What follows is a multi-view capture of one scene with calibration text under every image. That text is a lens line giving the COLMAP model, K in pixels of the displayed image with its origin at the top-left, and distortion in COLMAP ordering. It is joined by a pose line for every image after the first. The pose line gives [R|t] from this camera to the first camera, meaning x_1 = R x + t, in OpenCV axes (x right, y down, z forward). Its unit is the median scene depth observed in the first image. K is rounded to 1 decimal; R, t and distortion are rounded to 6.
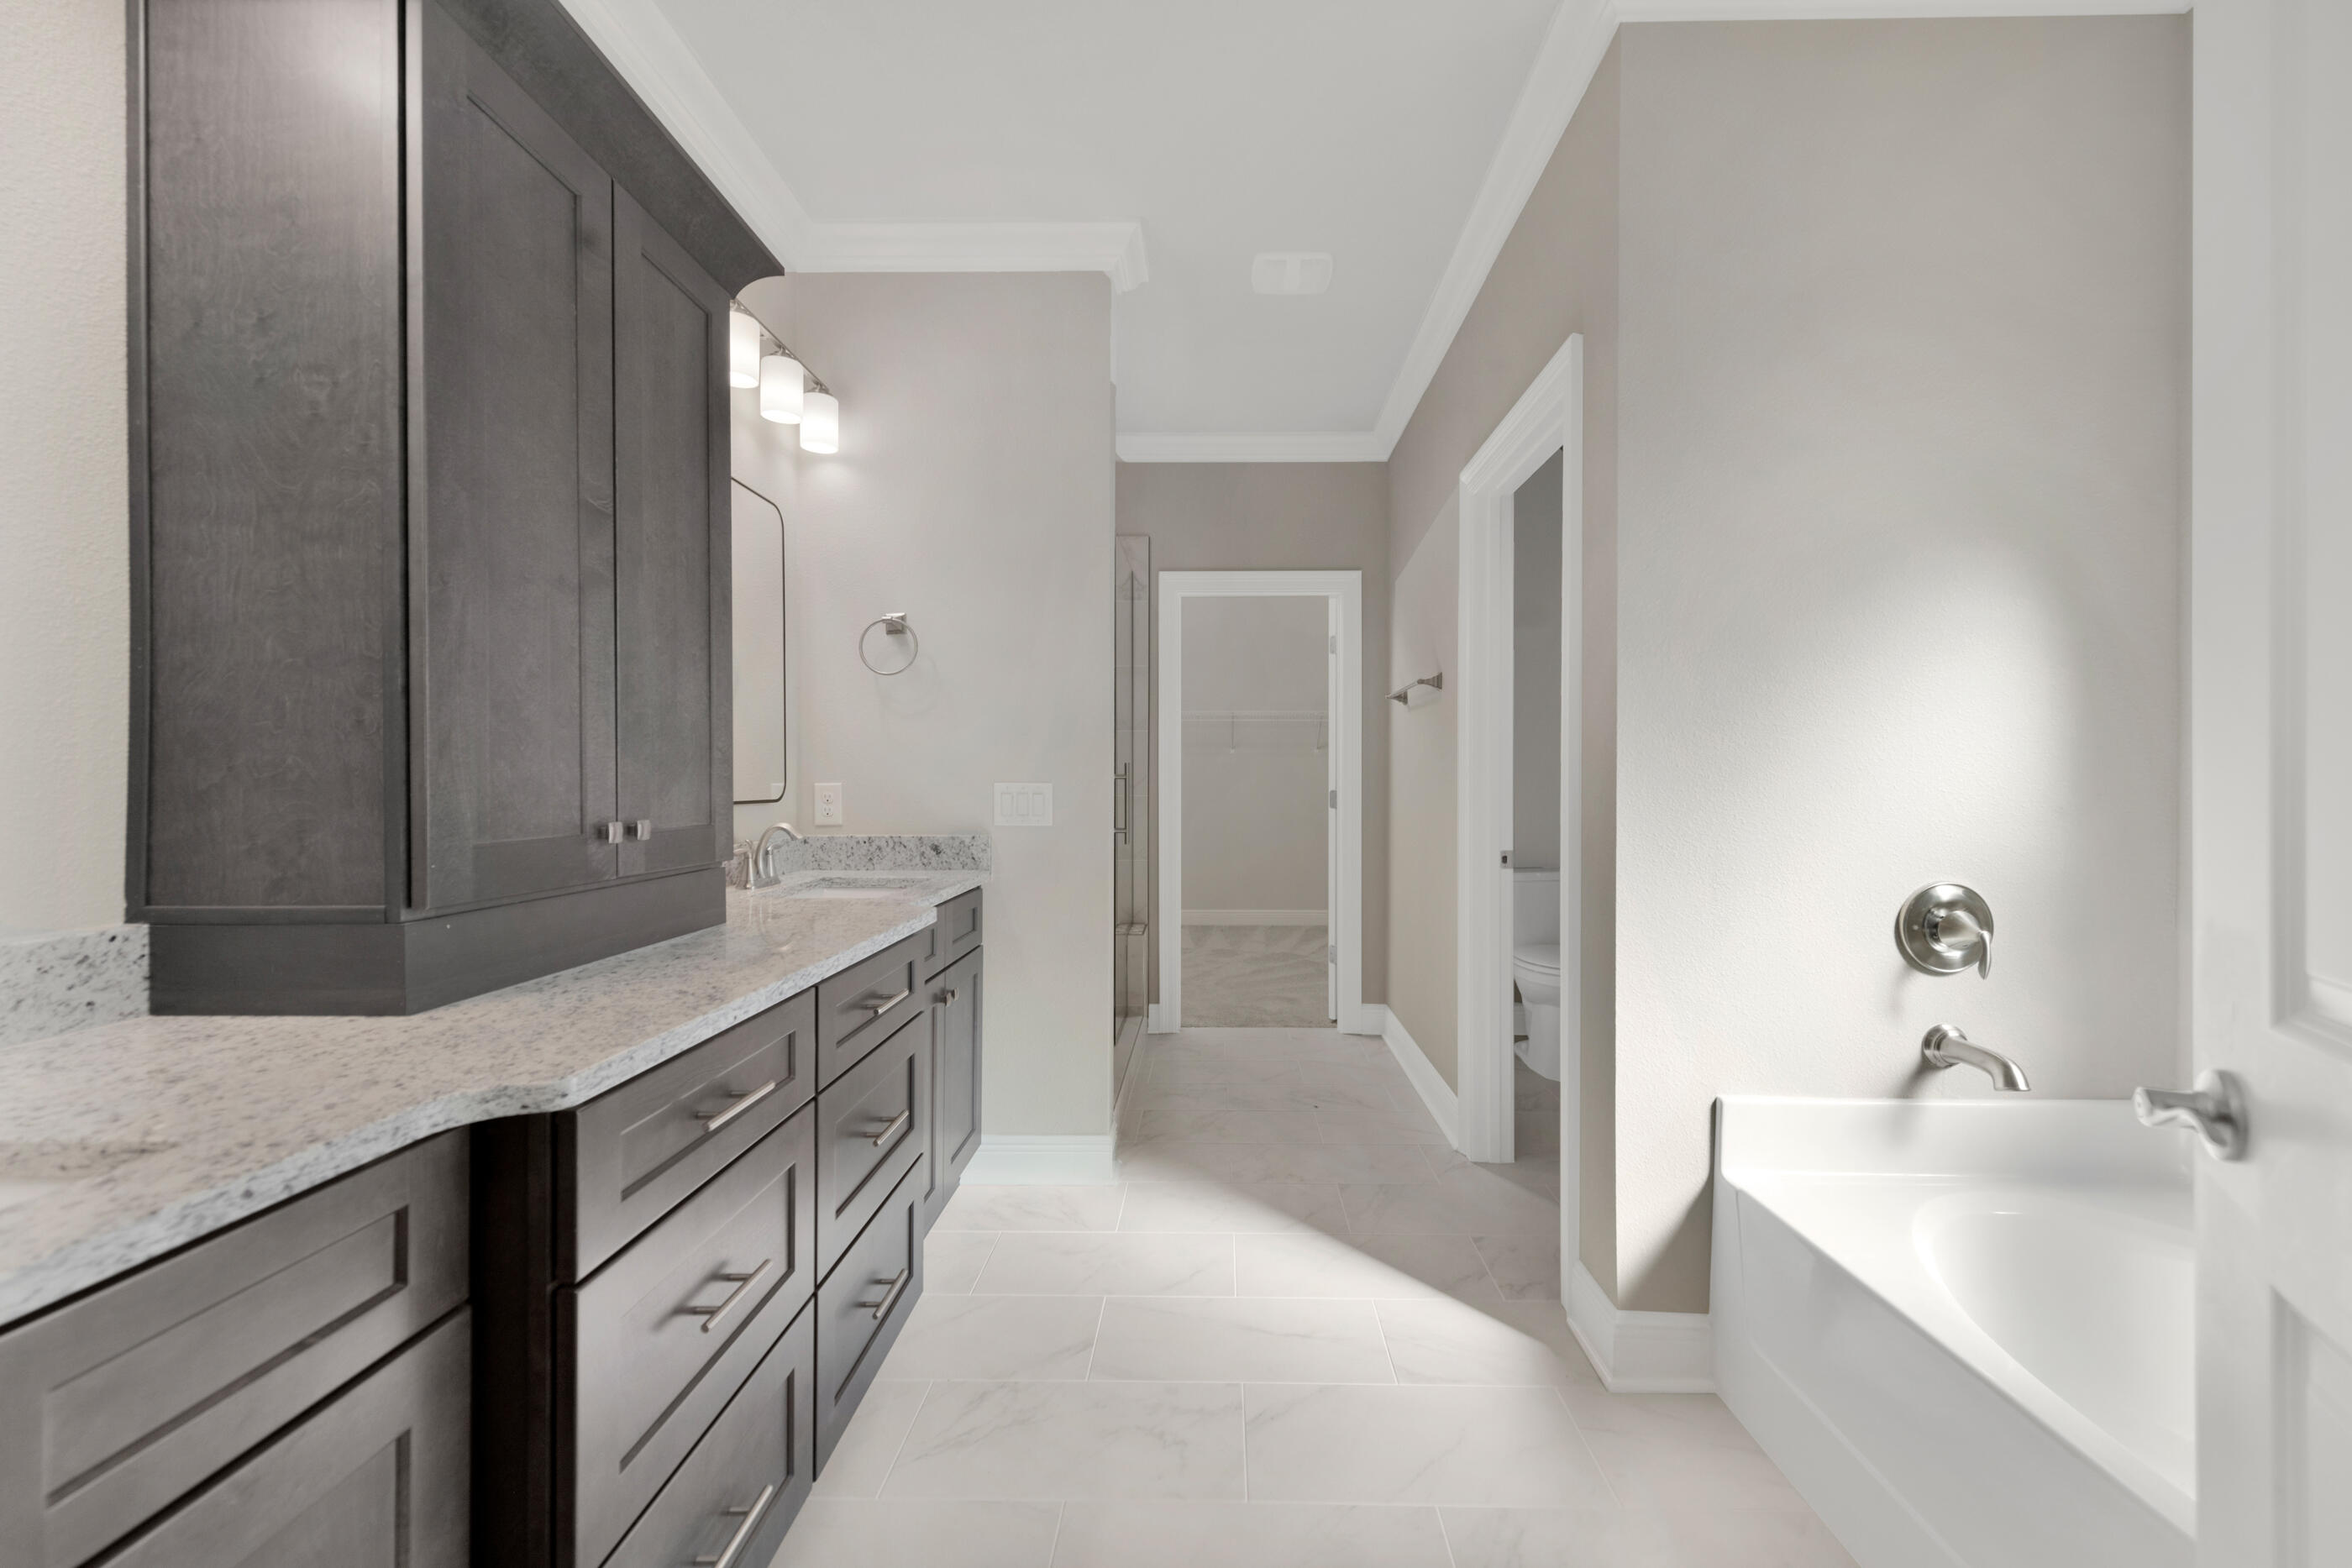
lens RADIAL K [[970.0, 0, 1174.5], [0, 970.0, 775.8], [0, 0, 1]] dist [0.023782, -0.006045]
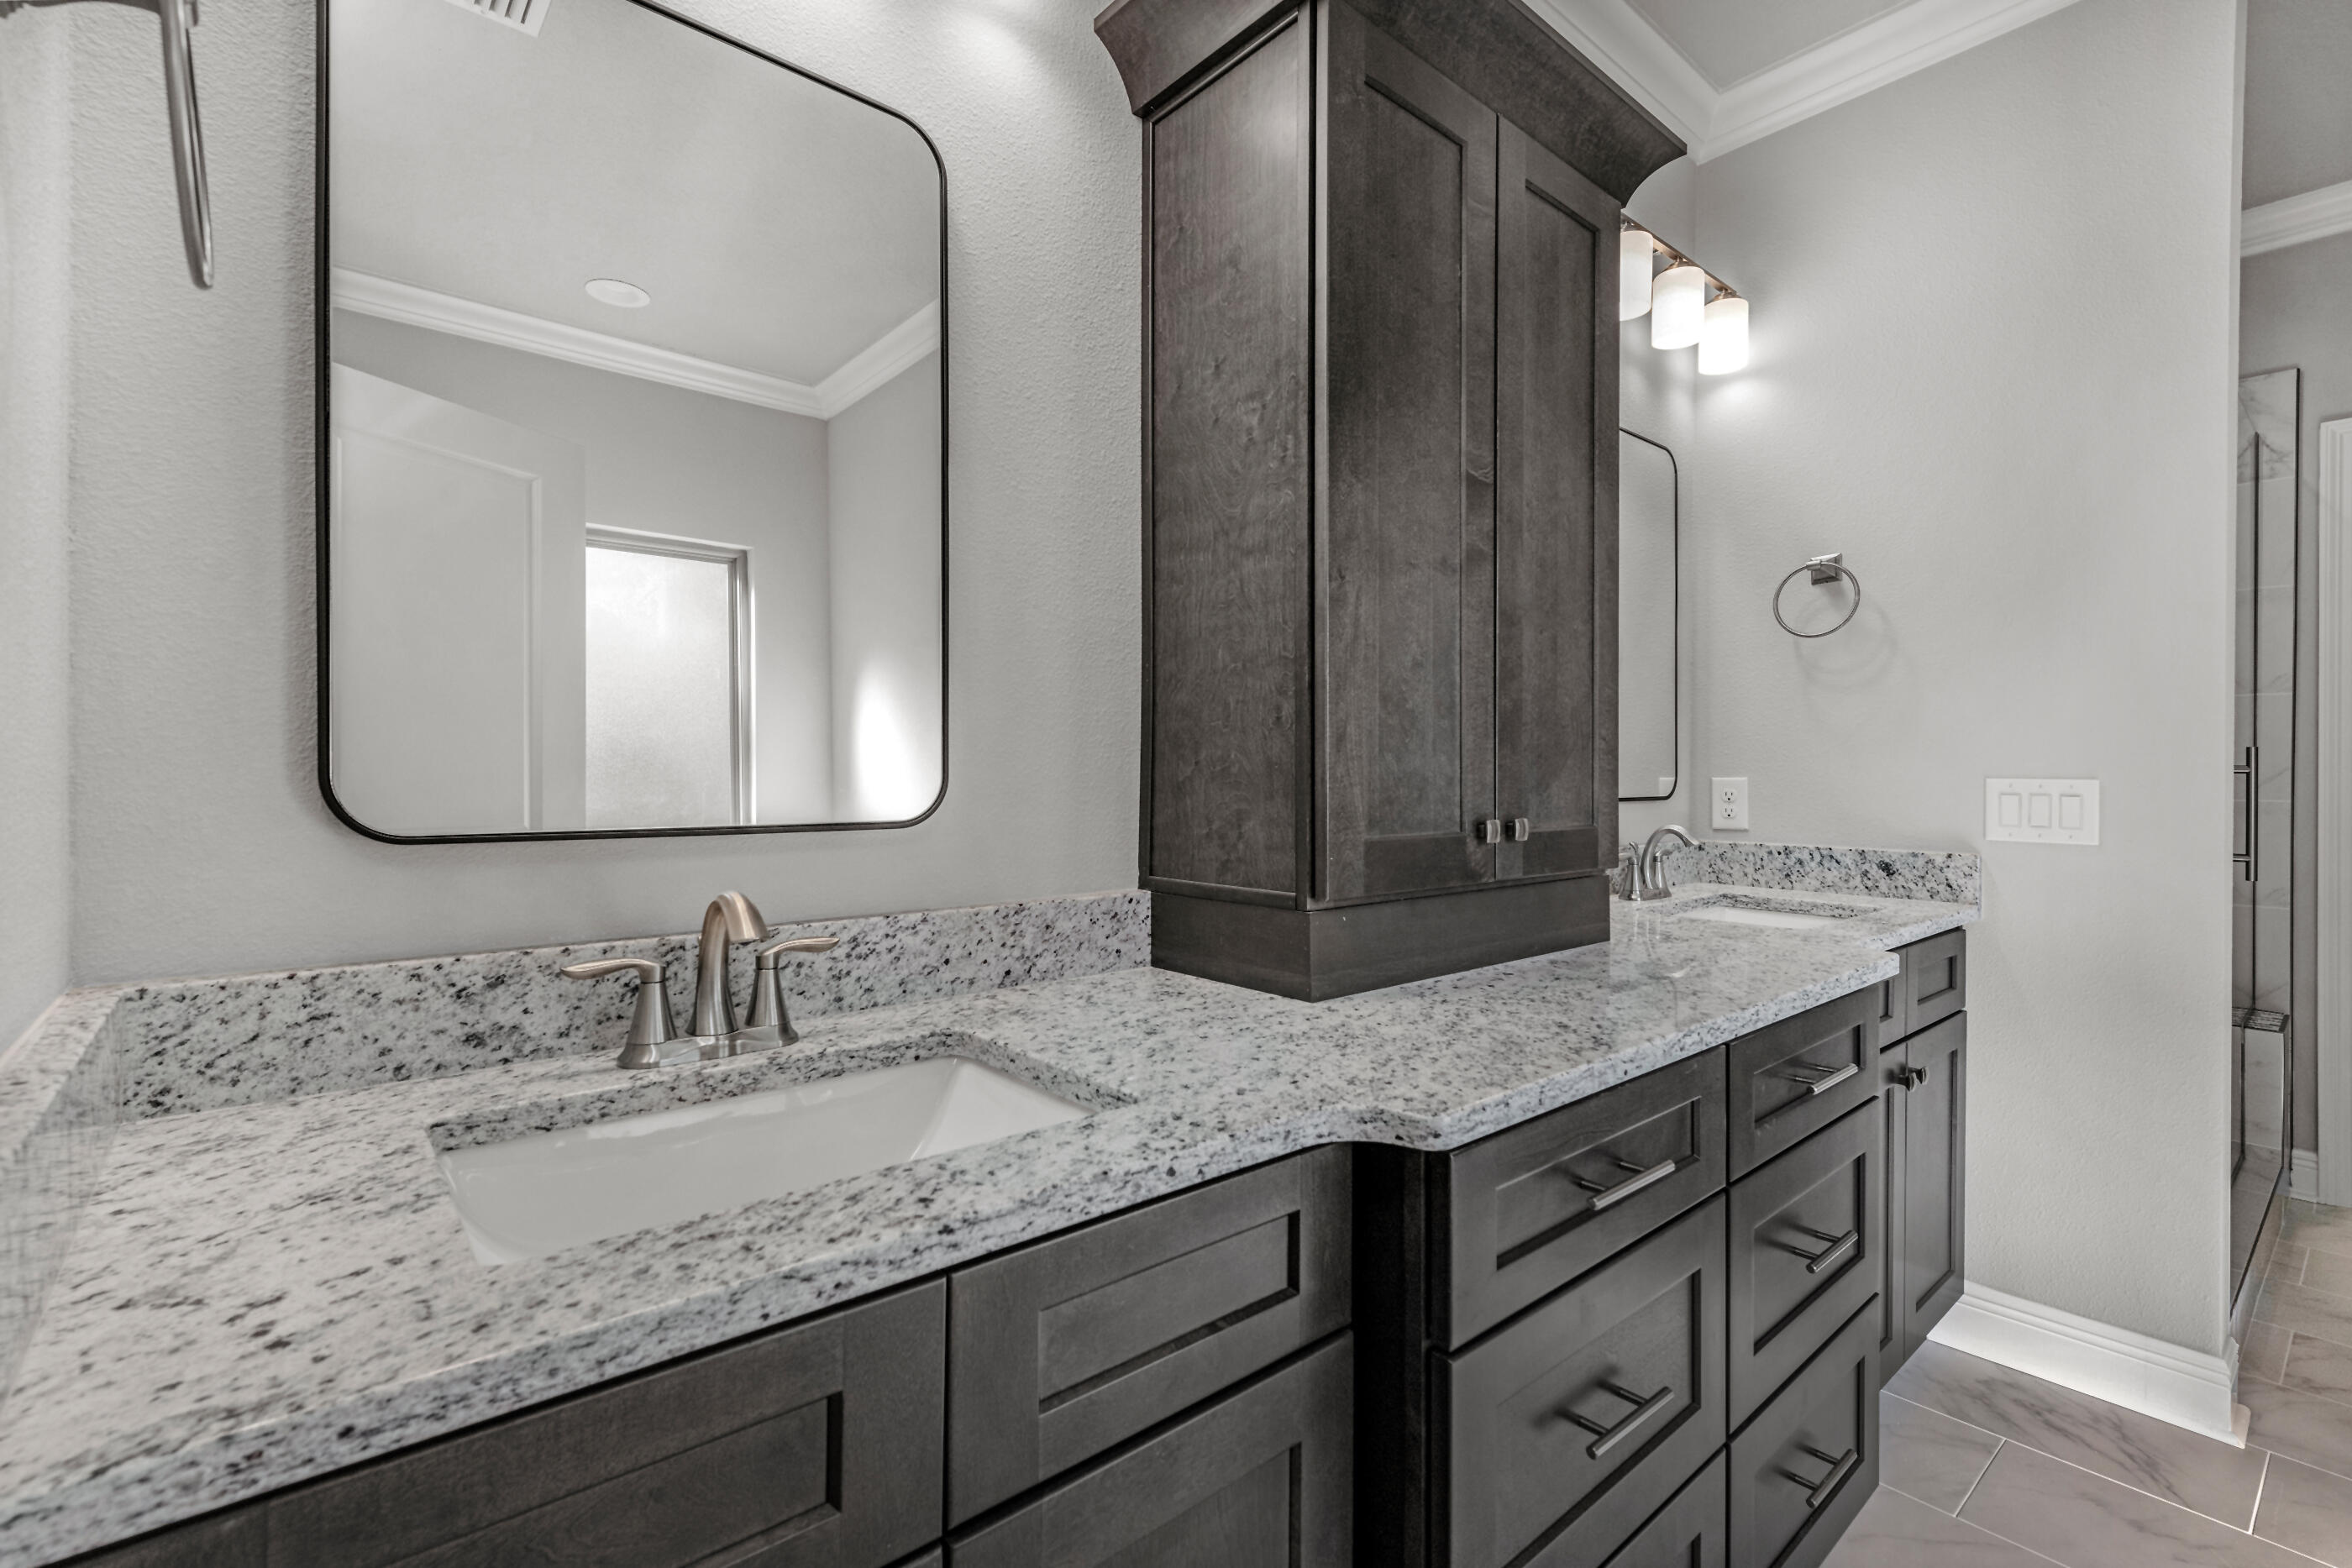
lens RADIAL K [[1057.2, 0, 1176.0], [0, 1057.2, 784.0], [0, 0, 1]] dist [0.001197, -0.000343]
pose [[0.685169, 0.009594, -0.728321, -0.069352], [0.000708, 0.999904, 0.013837, 0.000178], [0.728383, -0.009997, 0.685097, 0.132102]]
